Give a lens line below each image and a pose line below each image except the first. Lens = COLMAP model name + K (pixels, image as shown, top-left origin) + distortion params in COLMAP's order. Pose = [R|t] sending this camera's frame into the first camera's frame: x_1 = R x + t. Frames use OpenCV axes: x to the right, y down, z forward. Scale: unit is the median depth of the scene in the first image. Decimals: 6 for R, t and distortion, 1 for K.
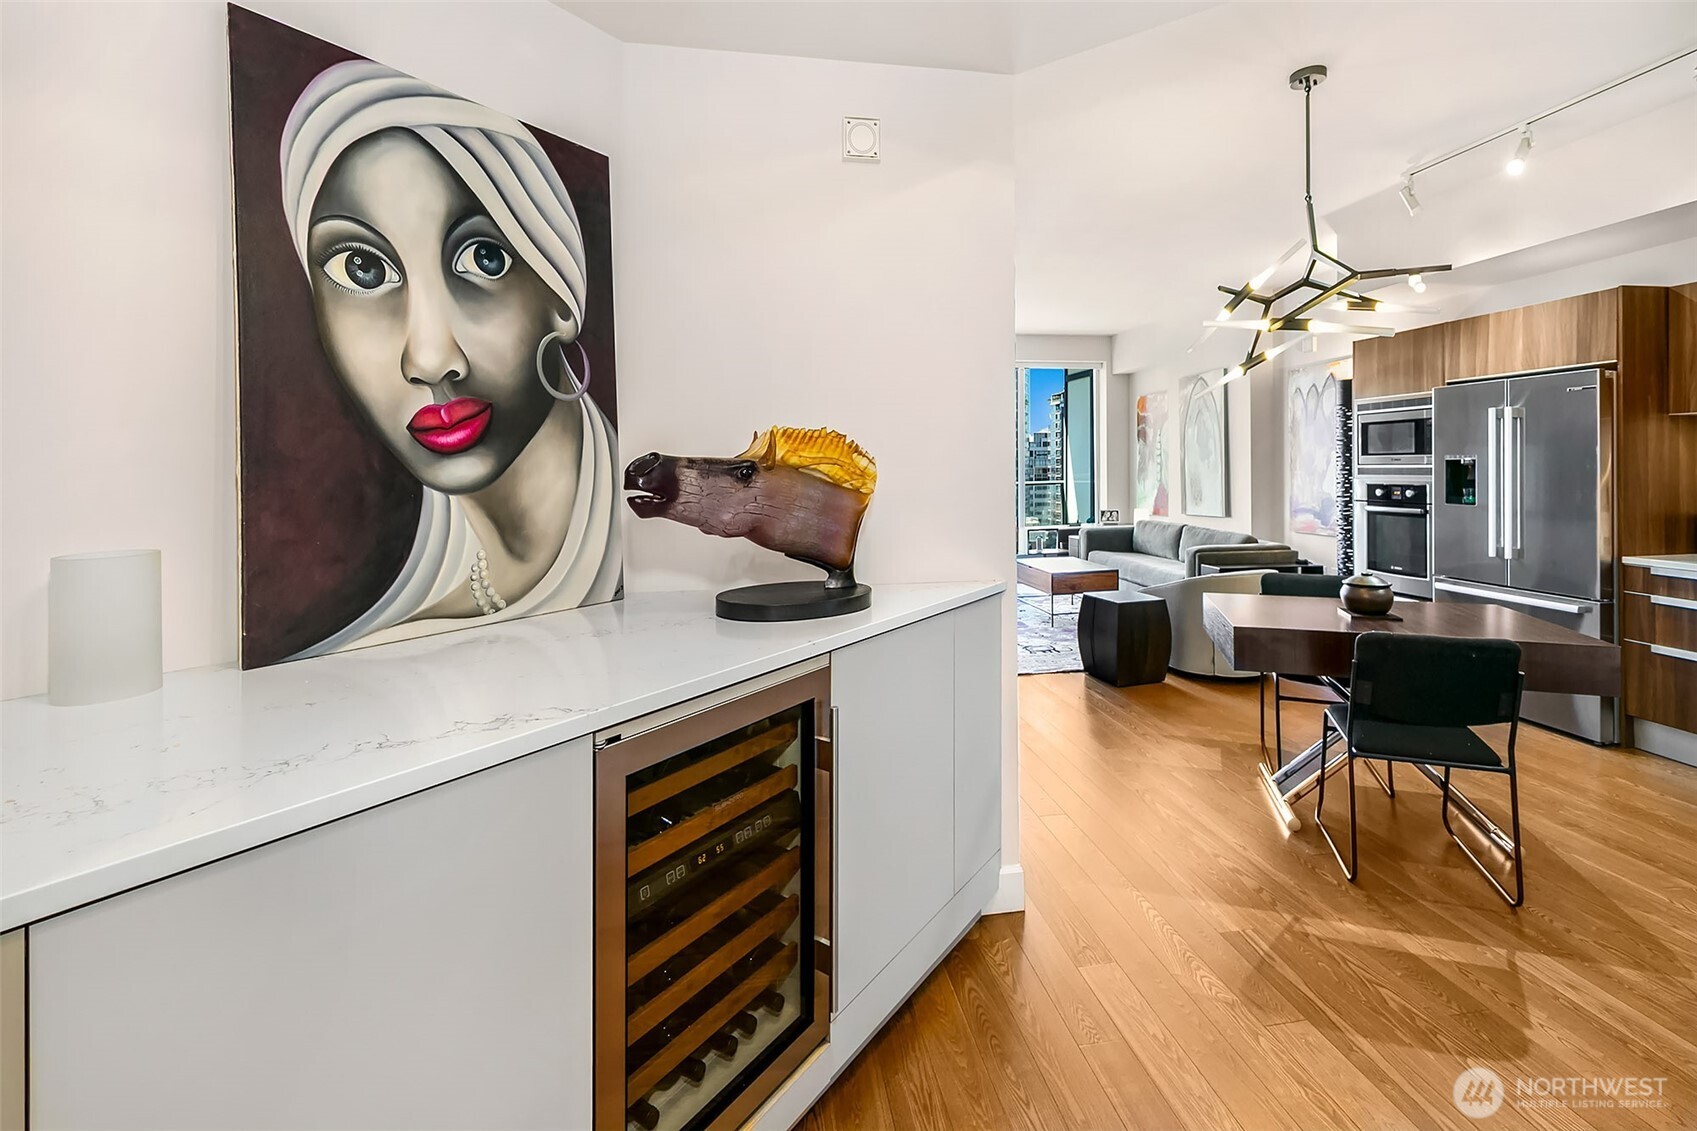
lens RADIAL K [[725.2, 0, 823.2], [0, 725.2, 472.5], [0, 0, 1]] dist [0.007940, 0.000545]
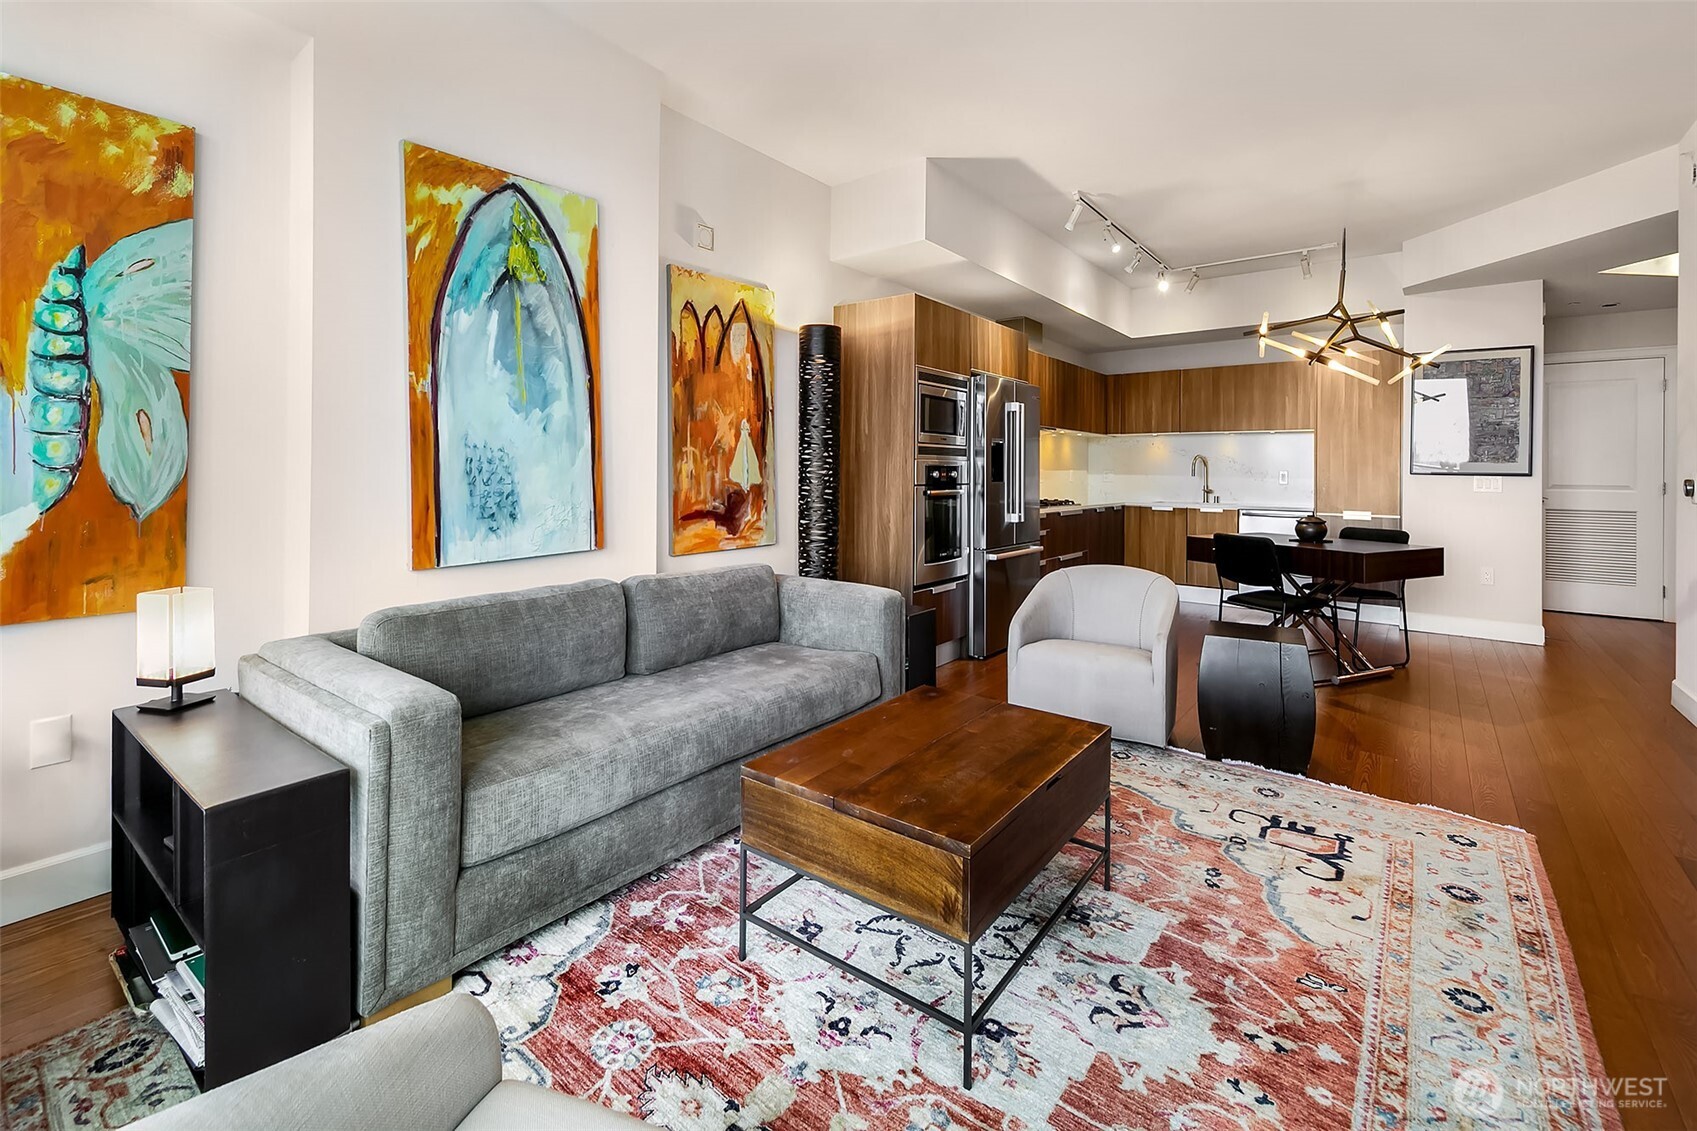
lens RADIAL K [[670.2, 0, 831.7], [0, 670.2, 467.3], [0, 0, 1]] dist [0.002319, 0.000245]
pose [[-0.675907, 0.001717, 0.736985, 0.259466], [0.001098, 0.999999, -0.001323, 0.020822], [-0.736986, -0.000084, -0.675908, 1.793229]]
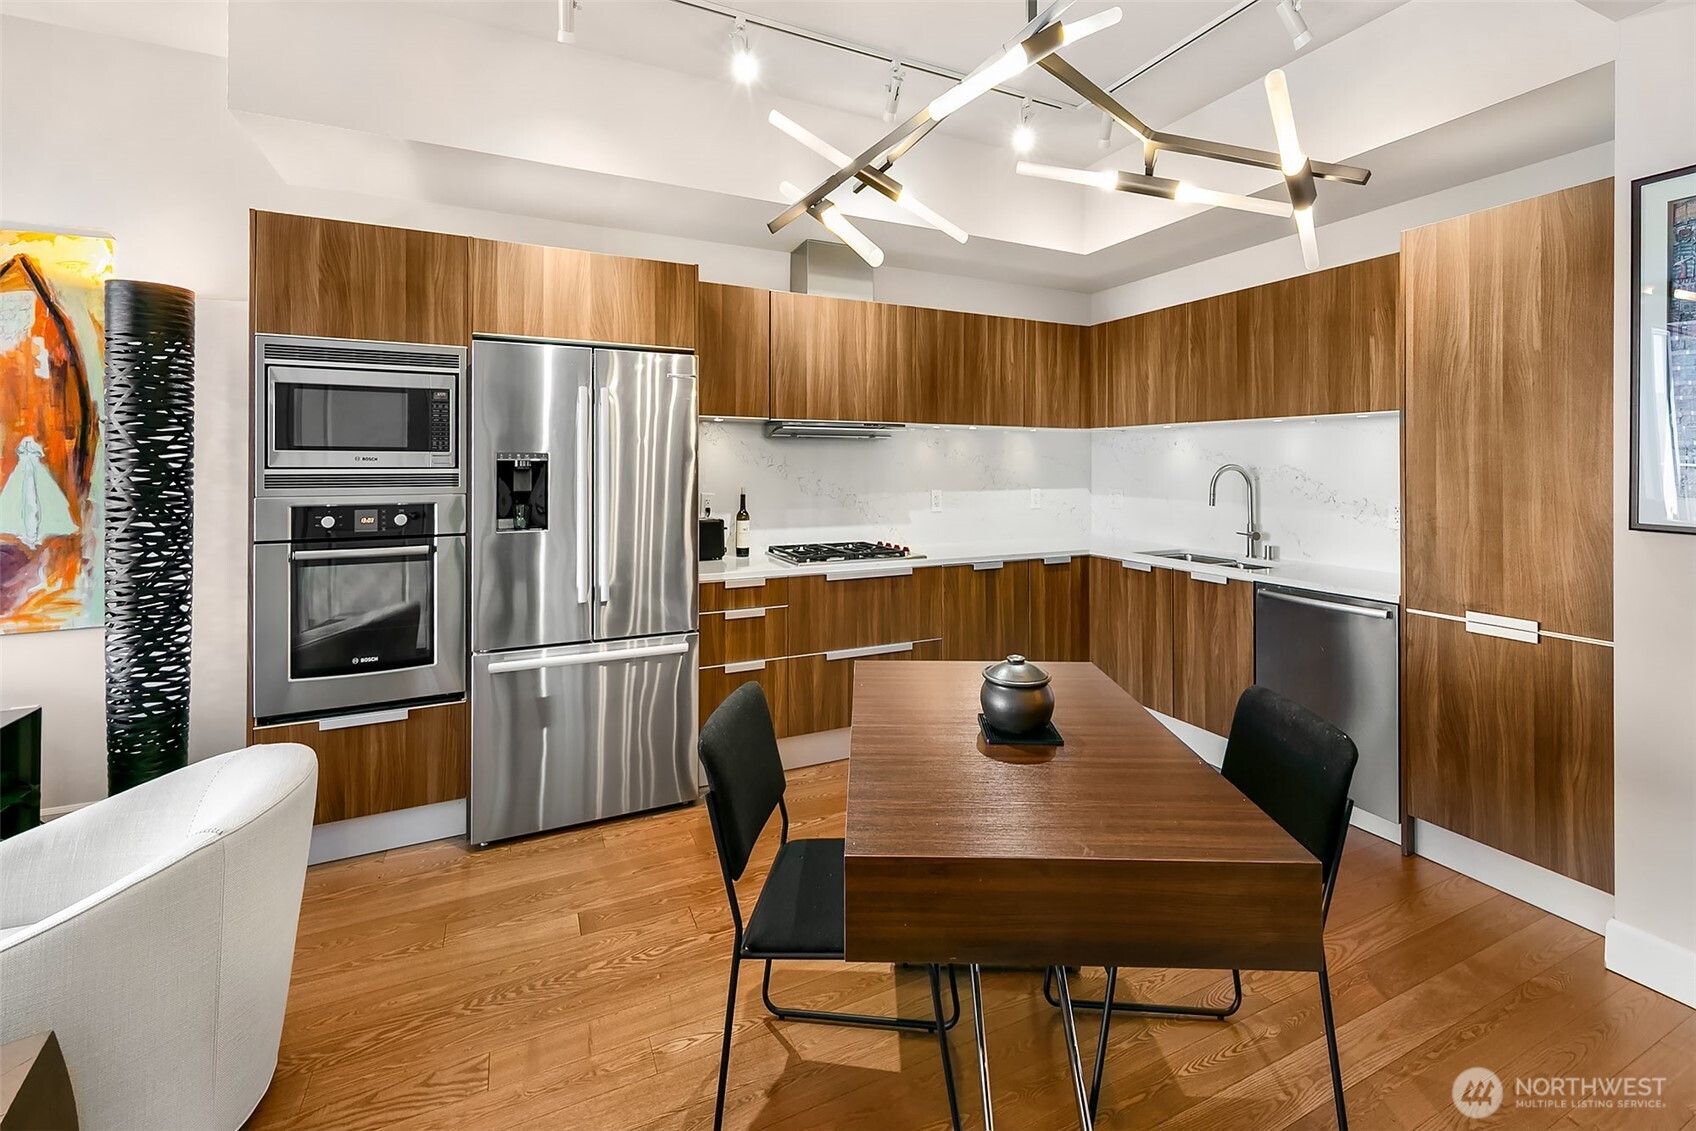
lens RADIAL K [[724.8, 0, 748.6], [0, 724.8, 465.4], [0, 0, 1]] dist [0.007940, 0.000545]
pose [[-0.319654, 0.009408, 0.947488, 0.193538], [0.009505, 0.999932, -0.006722, -0.006997], [-0.947487, 0.006857, -0.319722, 0.956135]]
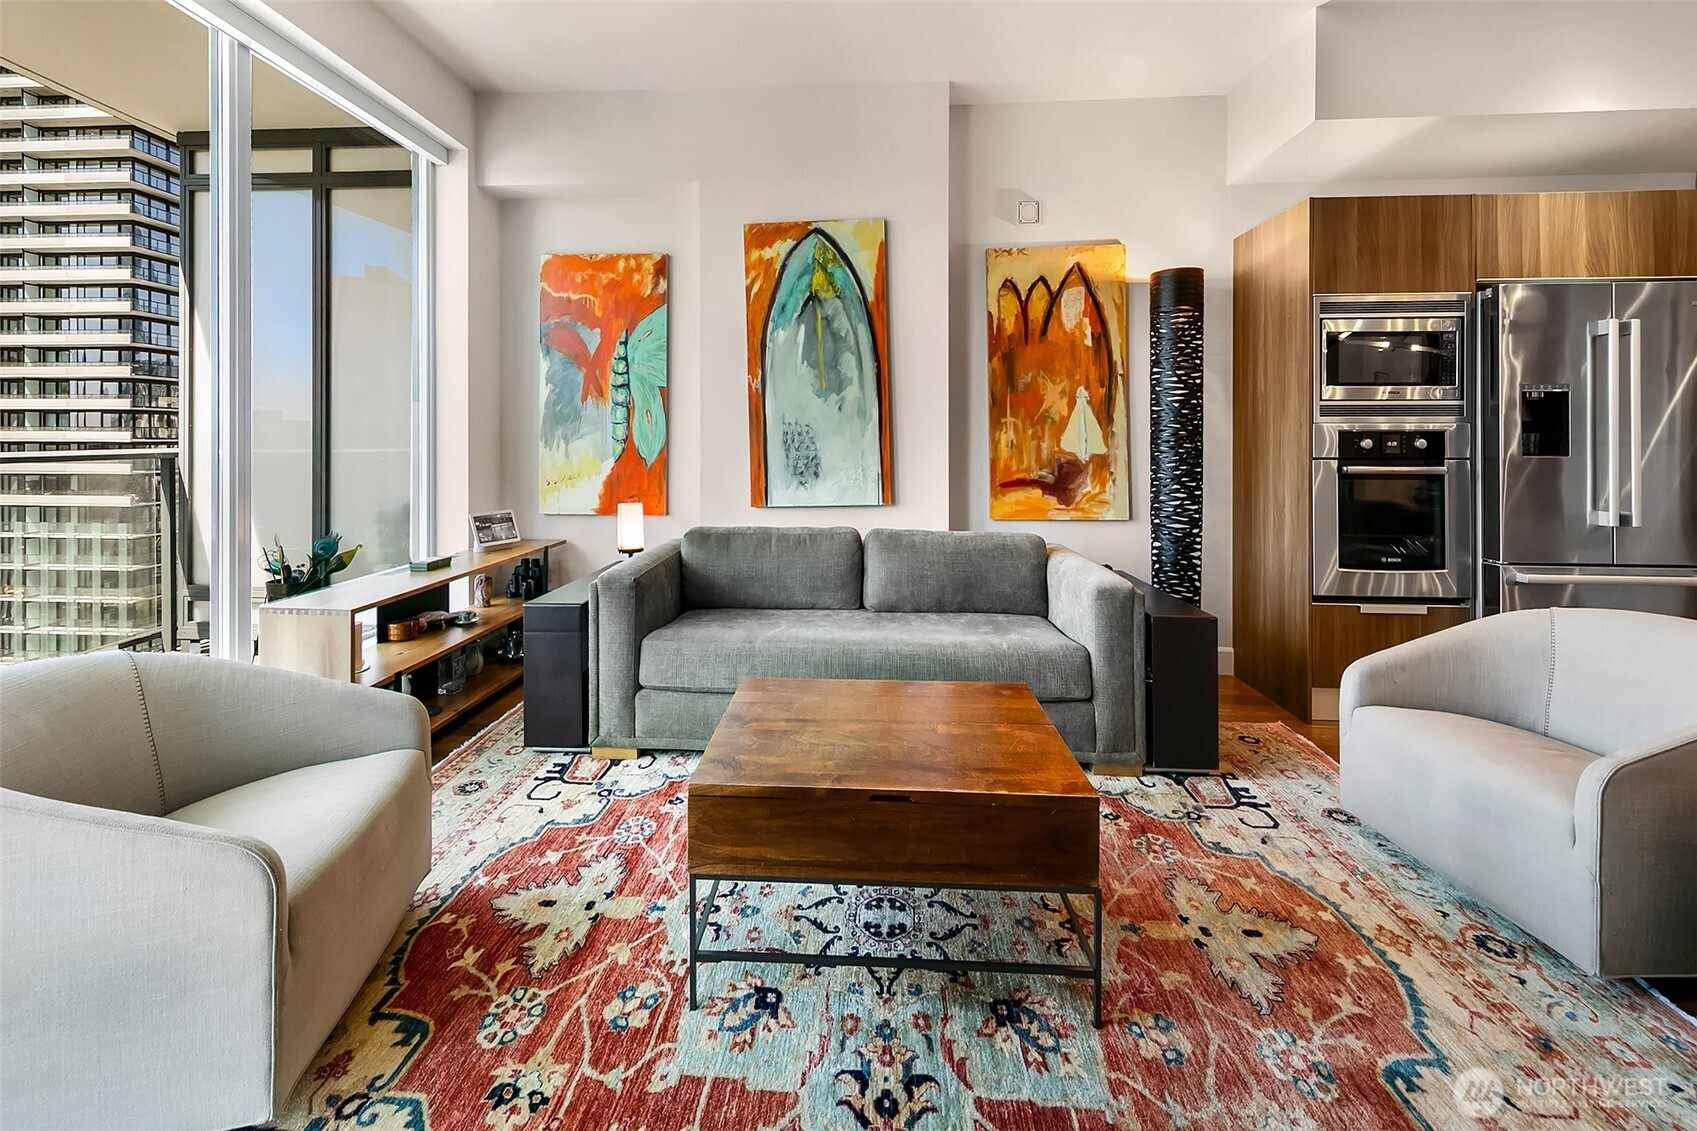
lens RADIAL K [[623.5, 0, 851.7], [0, 623.5, 439.4], [0, 0, 1]] dist [0.001736, -0.000349]
pose [[0.164294, 0.005534, 0.986396, 0.167530], [0.006772, 0.999954, -0.006738, 0.026068], [-0.986388, 0.007787, 0.164249, 1.463930]]
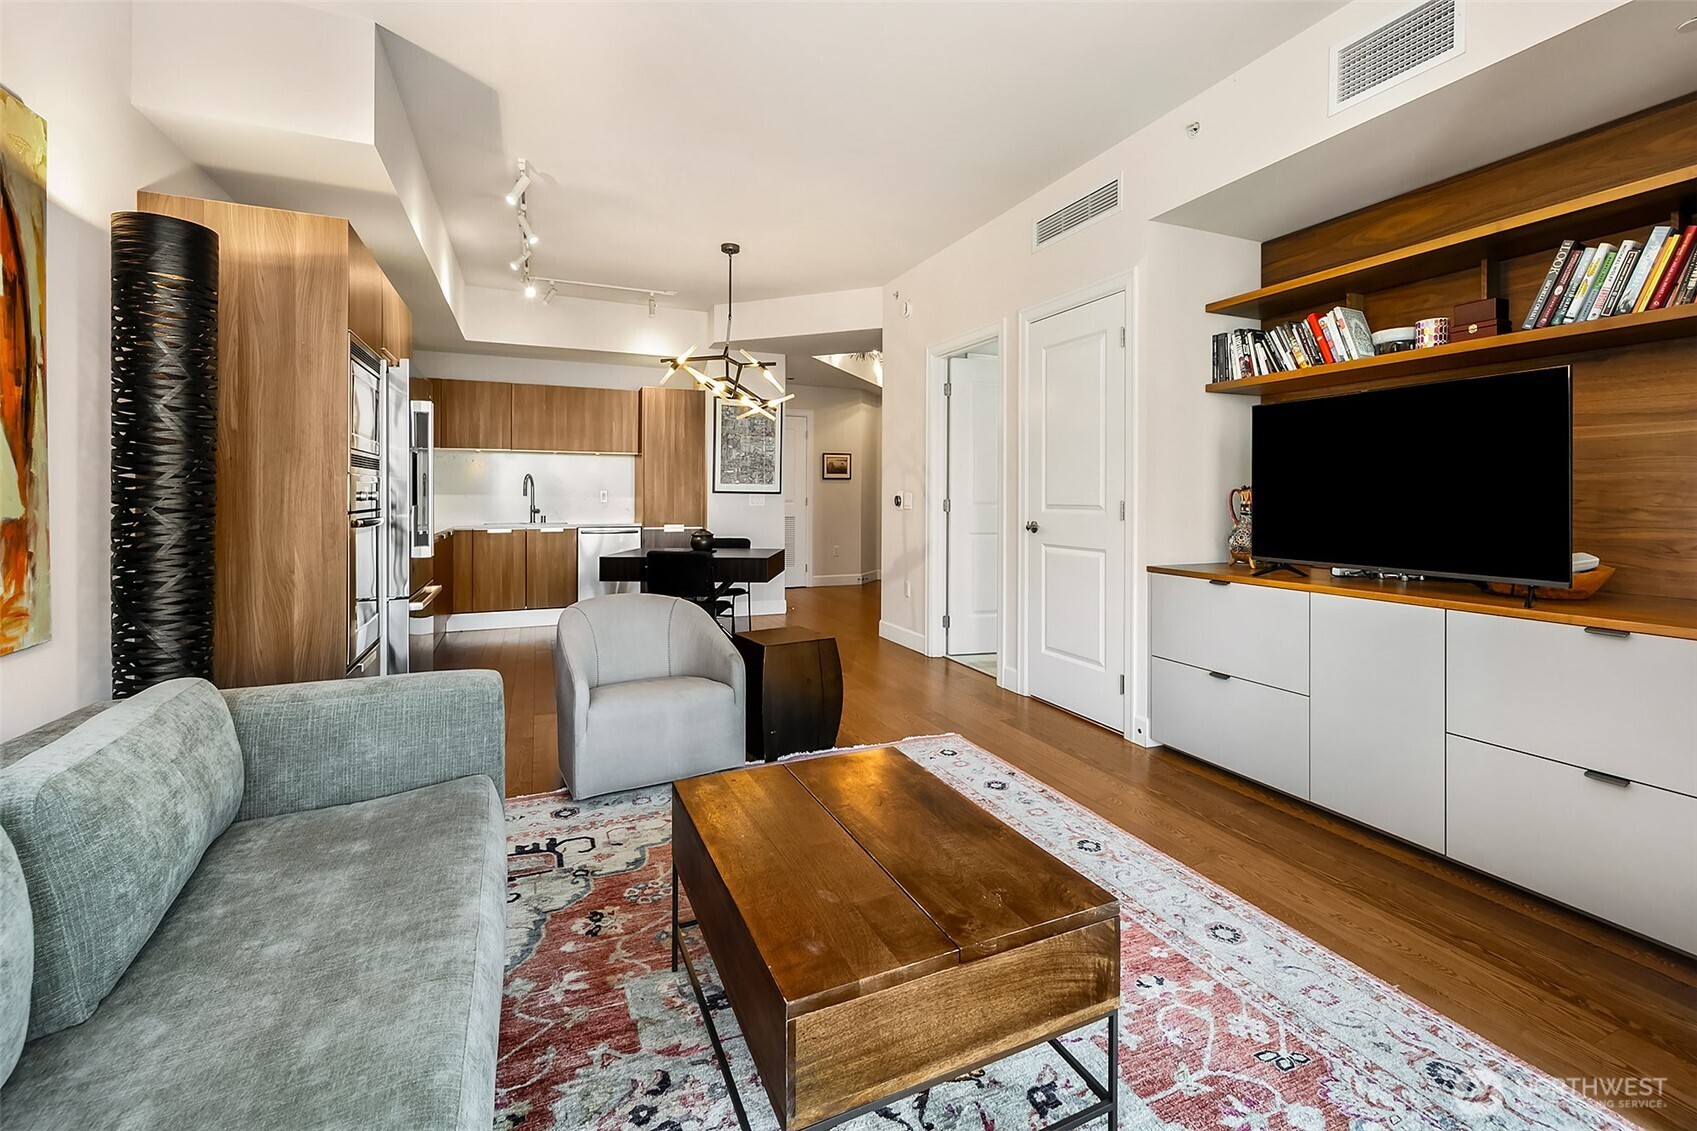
lens RADIAL K [[711.3, 0, 789.7], [0, 711.3, 494.4], [0, 0, 1]] dist [0.005142, -0.000101]
pose [[-0.977312, -0.000198, -0.211806, 0.586298], [-0.002205, 0.999955, 0.009243, 0.021068], [0.211794, 0.009501, -0.977268, 1.799614]]
